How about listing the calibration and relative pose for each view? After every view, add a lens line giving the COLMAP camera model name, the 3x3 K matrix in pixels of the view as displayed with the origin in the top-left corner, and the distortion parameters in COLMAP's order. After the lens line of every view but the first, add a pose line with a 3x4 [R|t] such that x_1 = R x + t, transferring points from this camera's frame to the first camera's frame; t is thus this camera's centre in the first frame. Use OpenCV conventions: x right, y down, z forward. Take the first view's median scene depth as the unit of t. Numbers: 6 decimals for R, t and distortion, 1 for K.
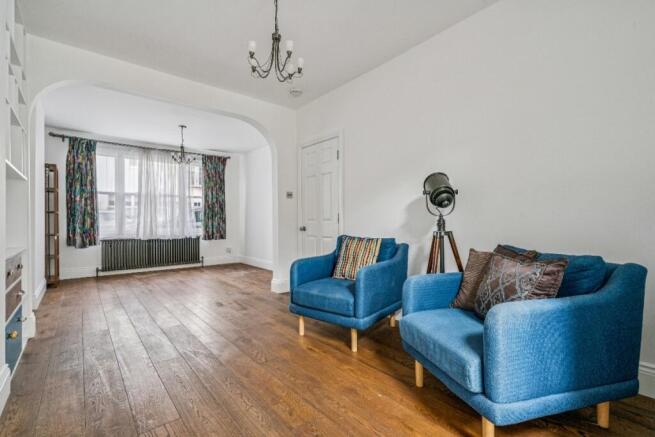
lens RADIAL K [[293.5, 0, 329.4], [0, 293.5, 218.4], [0, 0, 1]] dist [-0.009167, -0.000290]
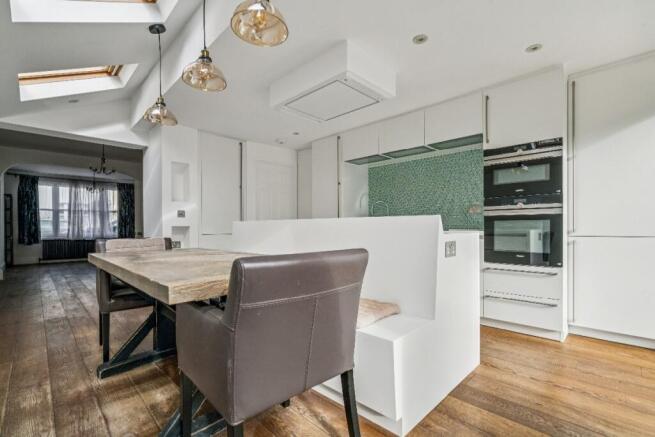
lens RADIAL K [[293.5, 0, 324.9], [0, 293.5, 227.0], [0, 0, 1]] dist [-0.009167, -0.000290]
pose [[0.997442, 0.009403, 0.070859, 0.607114], [-0.010378, 0.999856, 0.013402, -0.031884], [-0.070723, -0.014103, 0.997396, -0.648835]]
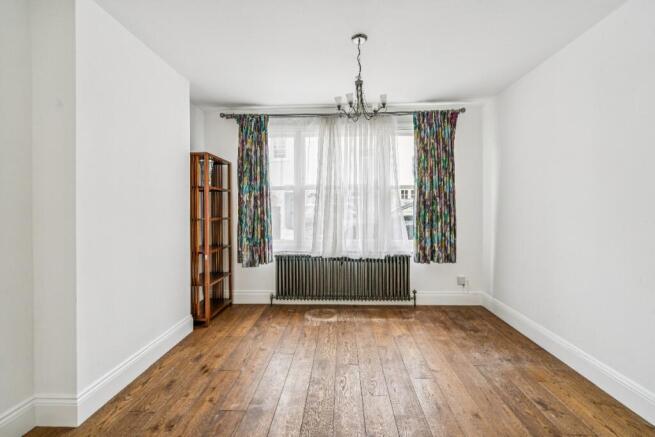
lens RADIAL K [[293.5, 0, 326.7], [0, 293.5, 213.9], [0, 0, 1]] dist [-0.009167, -0.000290]
pose [[0.727620, 0.010140, -0.685906, -0.199328], [0.005713, 0.999766, 0.020840, -0.040158], [0.685957, -0.019082, 0.727392, 0.562178]]
